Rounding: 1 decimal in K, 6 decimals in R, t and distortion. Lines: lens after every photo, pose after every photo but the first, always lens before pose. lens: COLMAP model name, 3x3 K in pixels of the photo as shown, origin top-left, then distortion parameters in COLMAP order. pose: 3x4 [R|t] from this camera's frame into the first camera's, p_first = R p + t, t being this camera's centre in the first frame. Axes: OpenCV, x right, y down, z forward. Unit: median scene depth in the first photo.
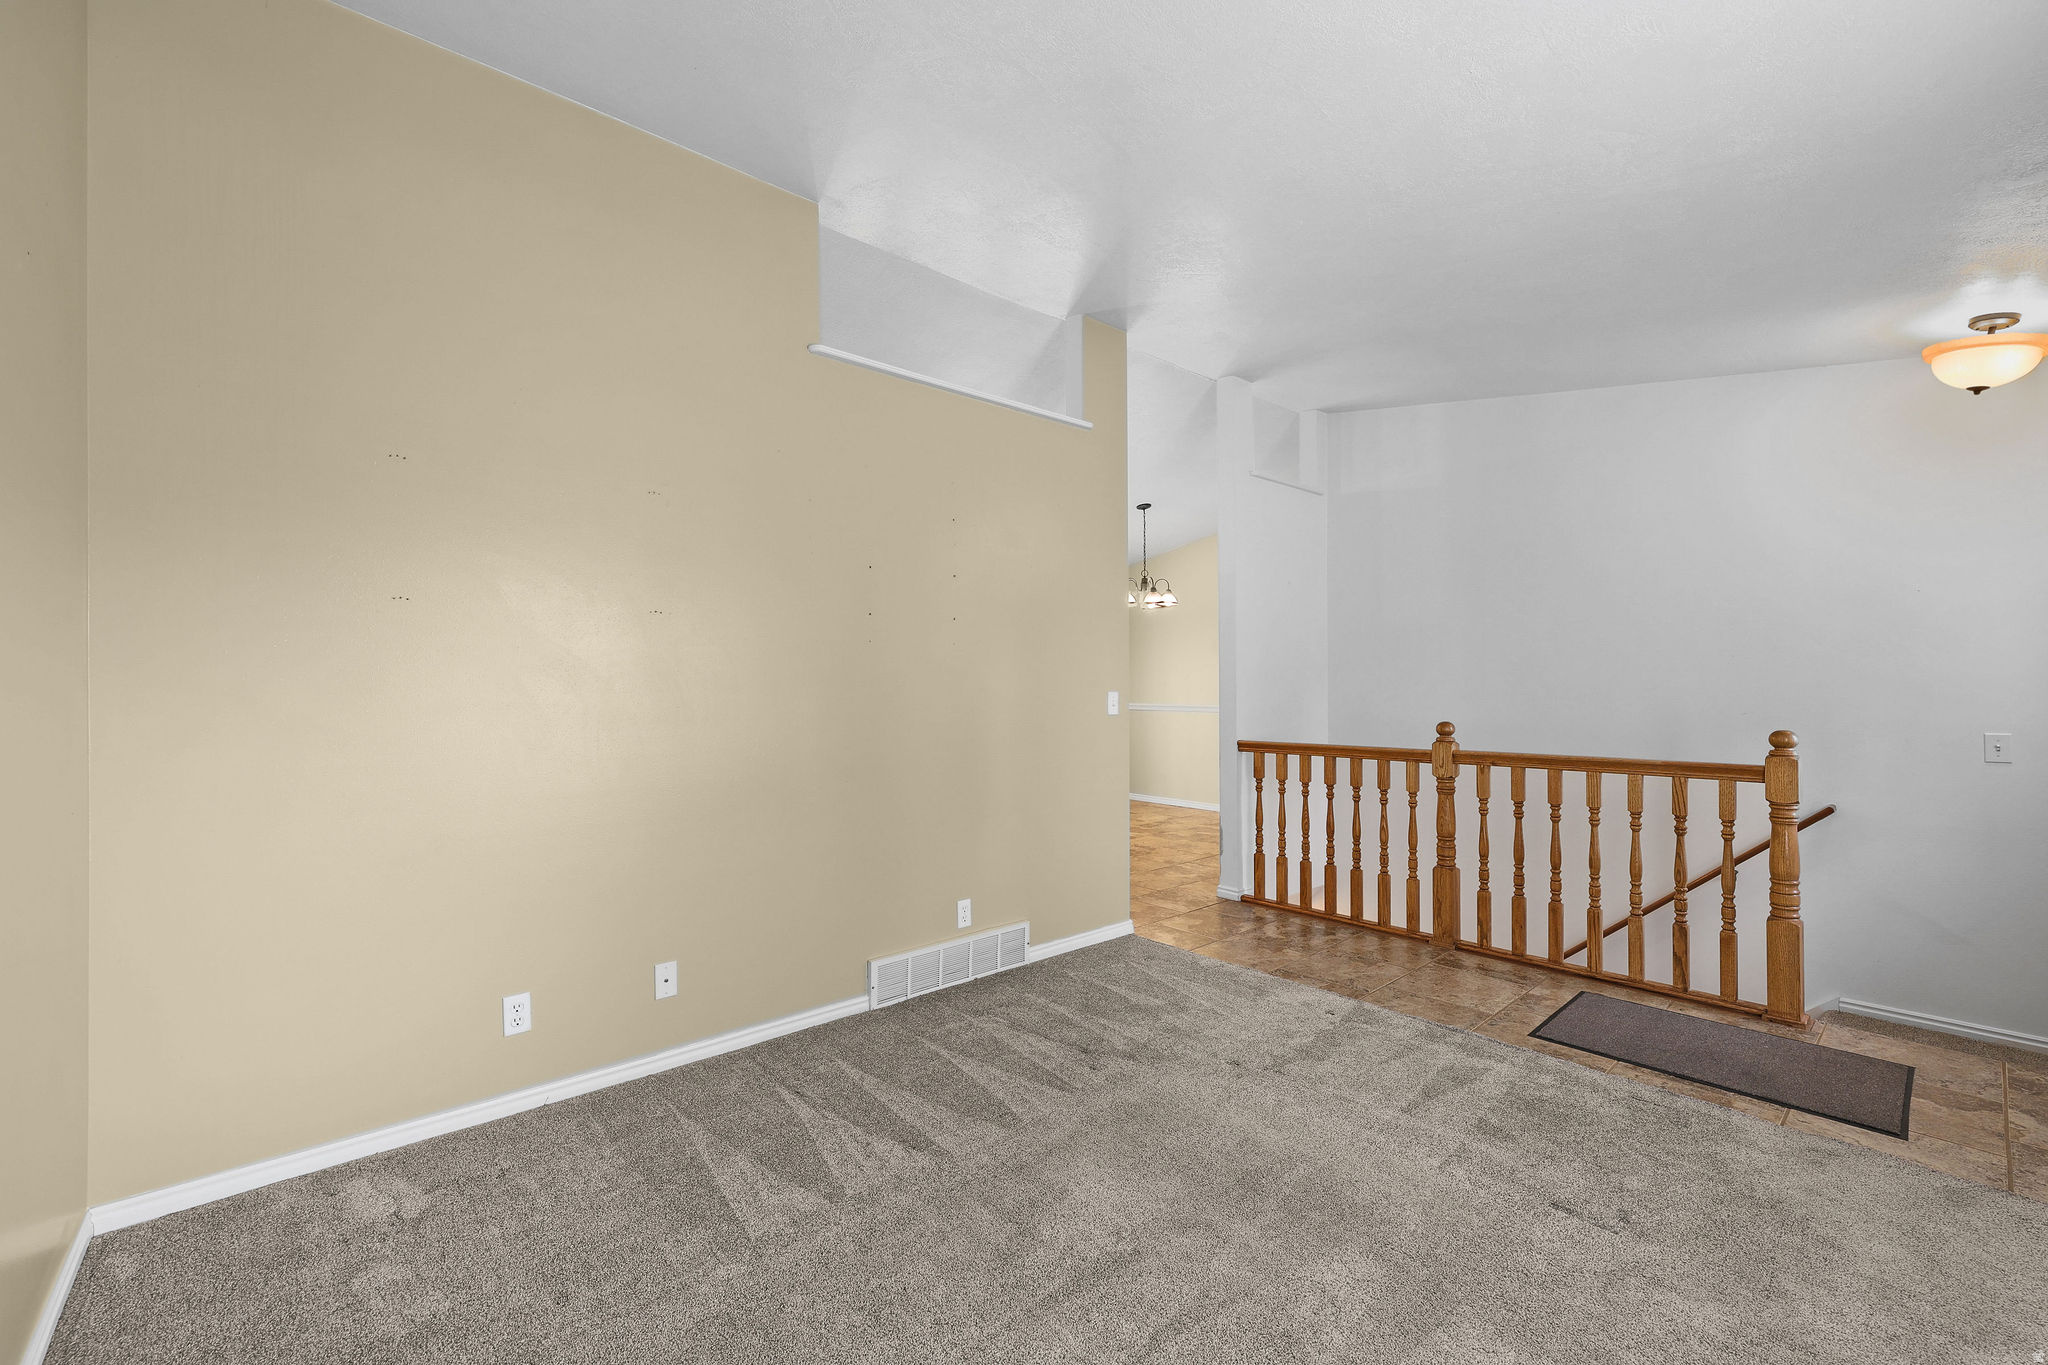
lens RADIAL K [[849.6, 0, 1019.6], [0, 849.6, 689.0], [0, 0, 1]] dist [0.000160, 0.000304]
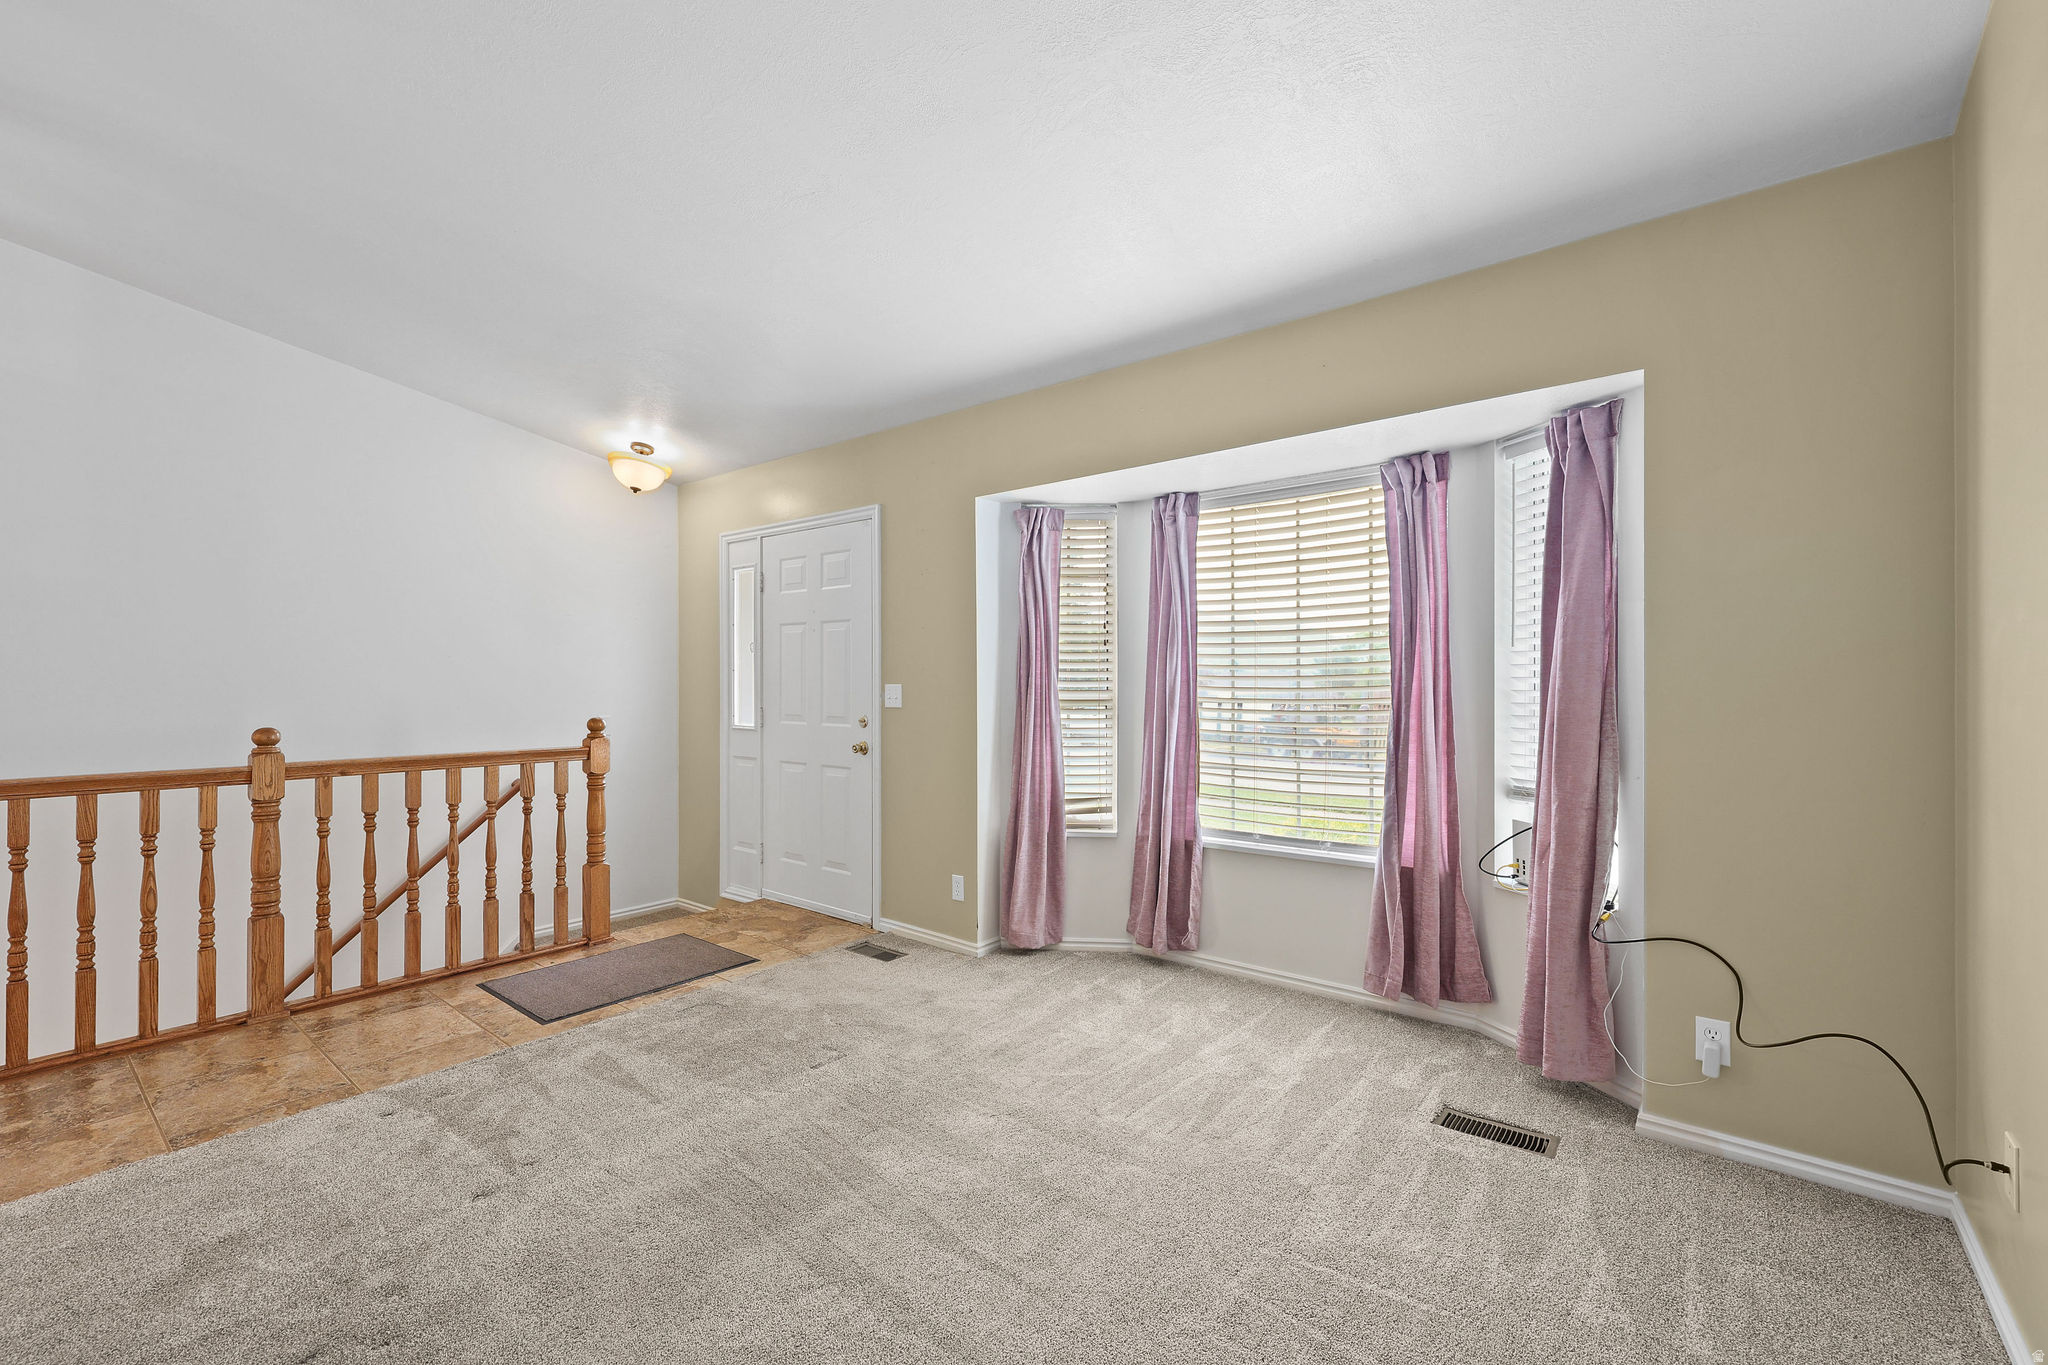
lens RADIAL K [[849.6, 0, 1020.0], [0, 849.6, 678.4], [0, 0, 1]] dist [0.000160, 0.000304]
pose [[-0.182419, 0.010323, 0.983167, -0.392085], [0.002768, 0.999946, -0.009986, 0.003032], [-0.983217, 0.000900, -0.182438, 0.475071]]
